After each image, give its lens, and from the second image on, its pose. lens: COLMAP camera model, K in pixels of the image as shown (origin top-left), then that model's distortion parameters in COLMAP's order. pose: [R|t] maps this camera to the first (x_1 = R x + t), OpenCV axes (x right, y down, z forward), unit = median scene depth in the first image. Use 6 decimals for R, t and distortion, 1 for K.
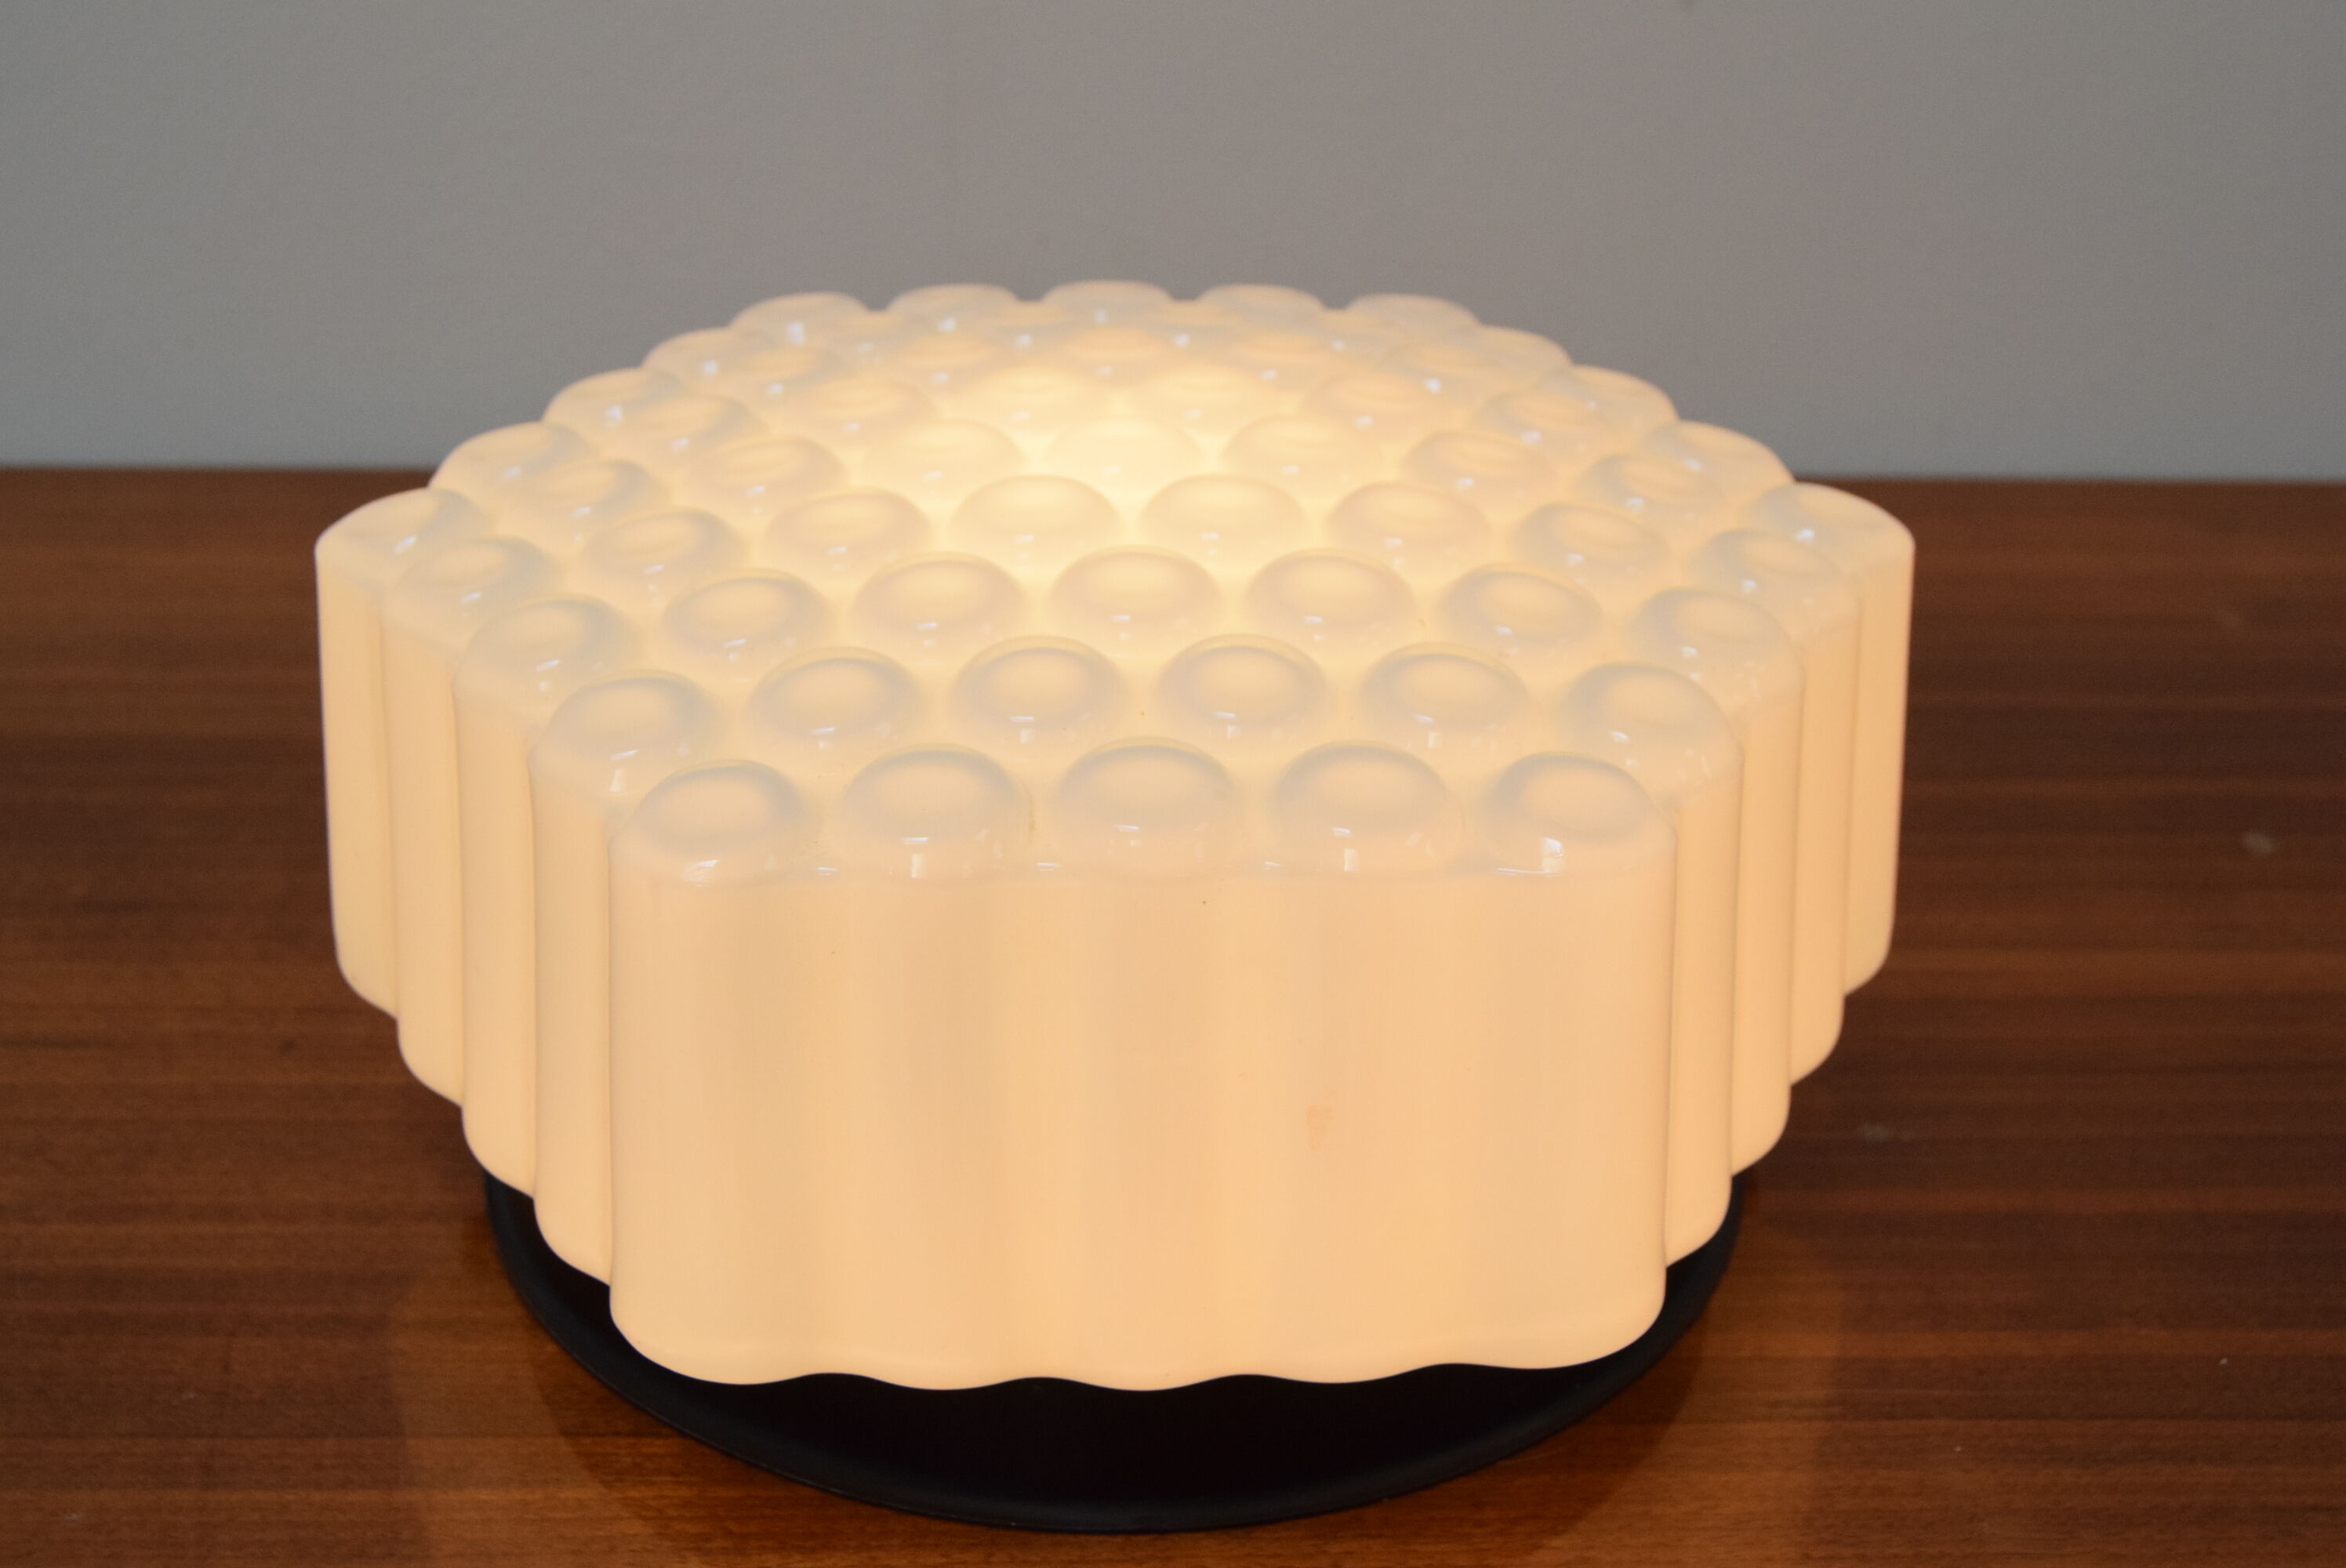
lens RADIAL K [[3241.1, 0, 1182.3], [0, 3241.1, 767.9], [0, 0, 1]] dist [-0.035791, 0.000000]
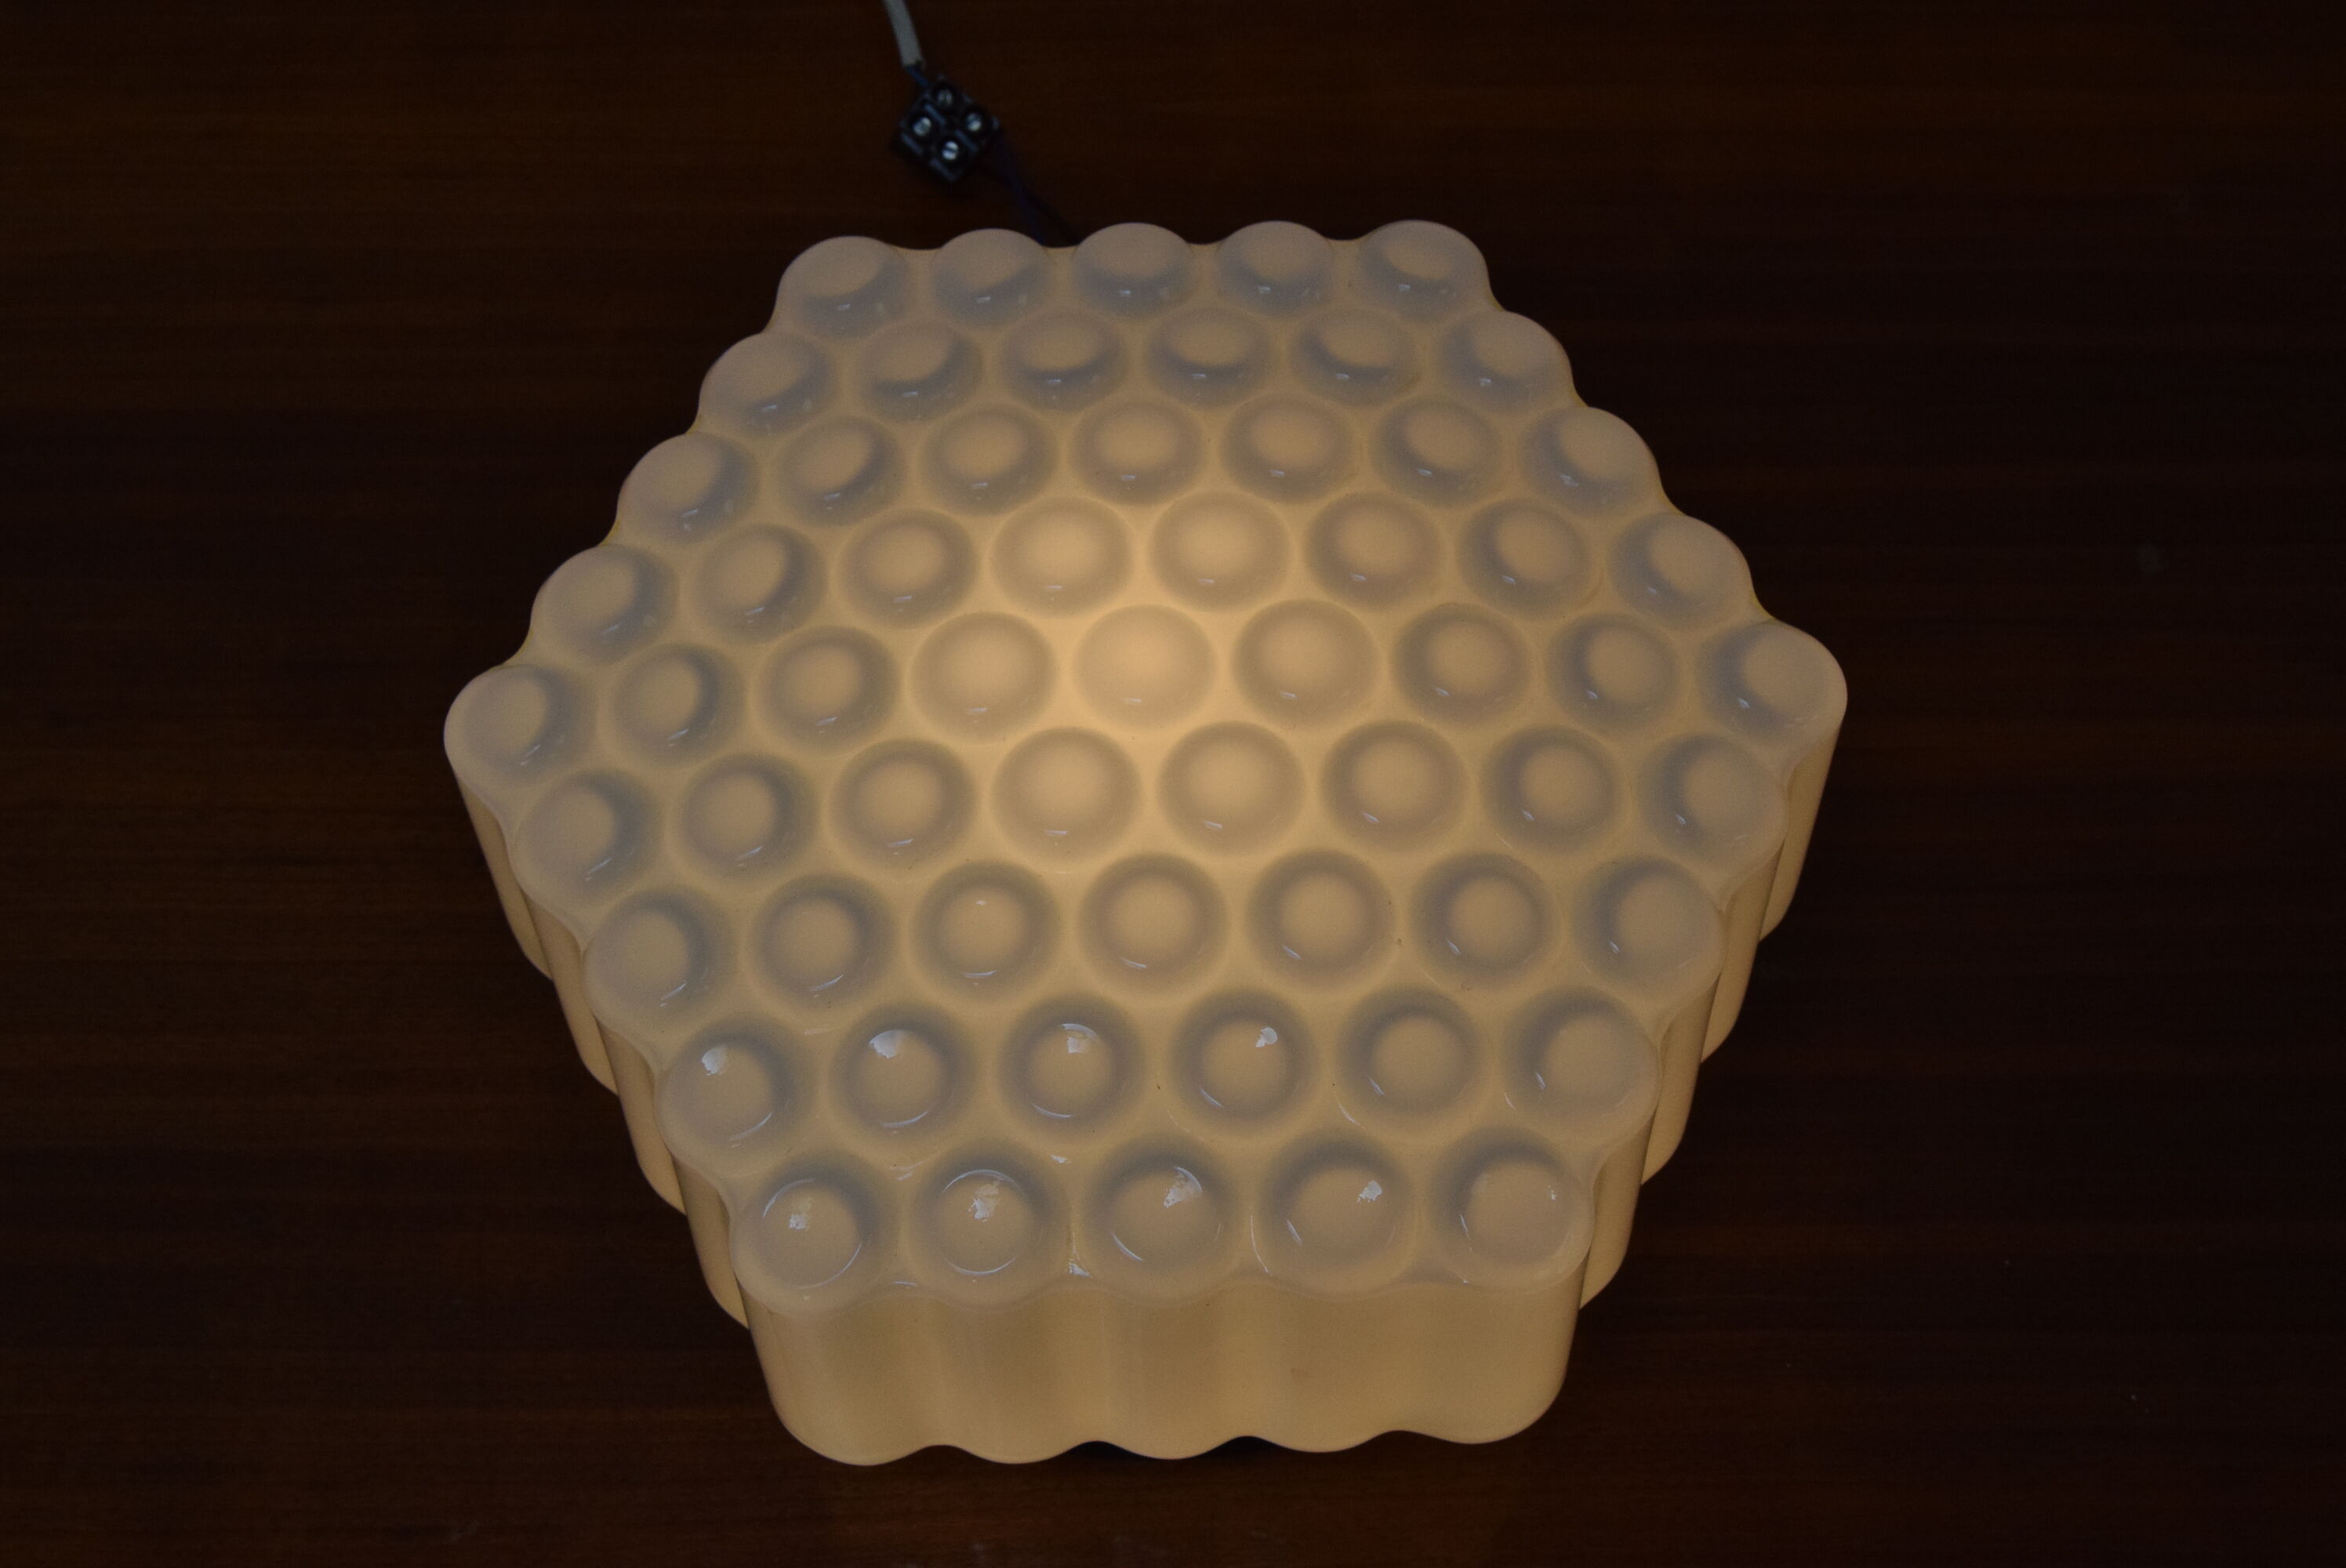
lens RADIAL K [[2728.9, 0, 1154.6], [0, 2728.9, 762.0], [0, 0, 1]] dist [-0.051150, 0.000000]
pose [[0.999334, 0.000082, -0.036477, 0.021672], [0.019944, 0.836056, 0.548281, -0.627041], [0.030542, -0.548643, 0.835498, 0.203581]]
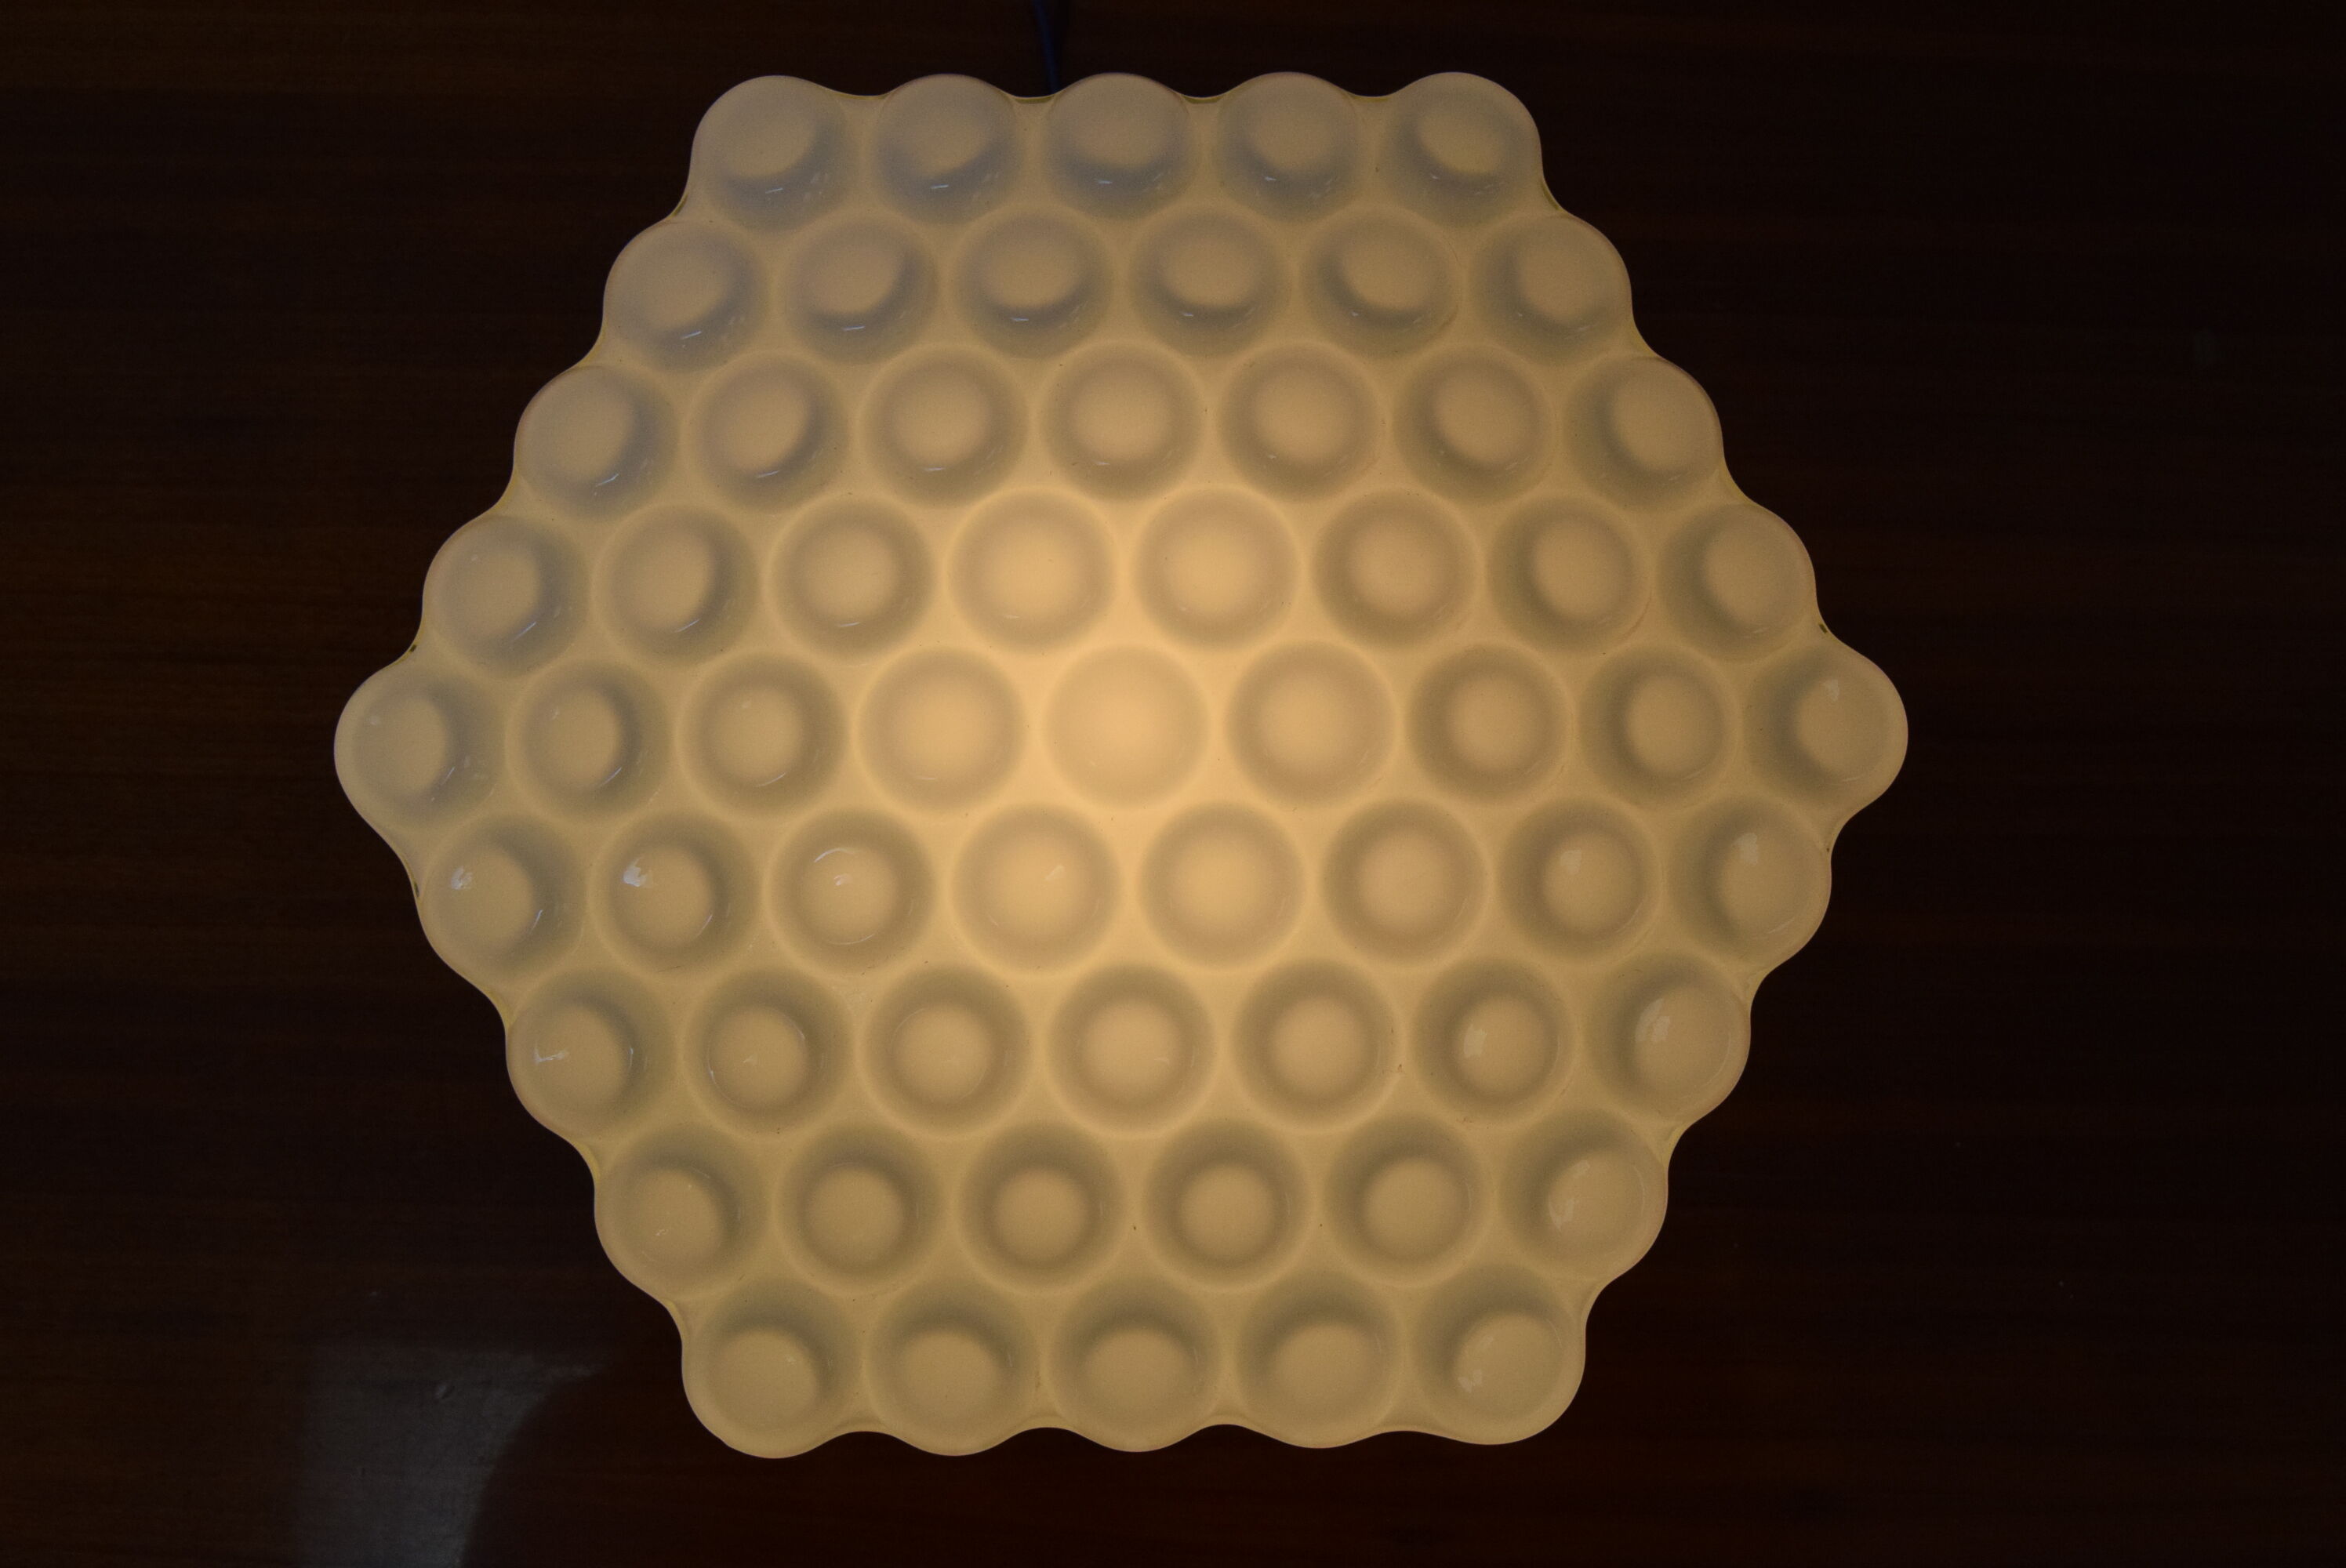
lens RADIAL K [[2289.1, 0, 1177.3], [0, 2289.1, 778.8], [0, 0, 1]] dist [-0.047168, 0.000000]
pose [[0.999557, 0.029665, 0.002358, -0.003470], [-0.018491, 0.557054, 0.830271, -0.709784], [0.023317, -0.829946, 0.557356, 0.638381]]
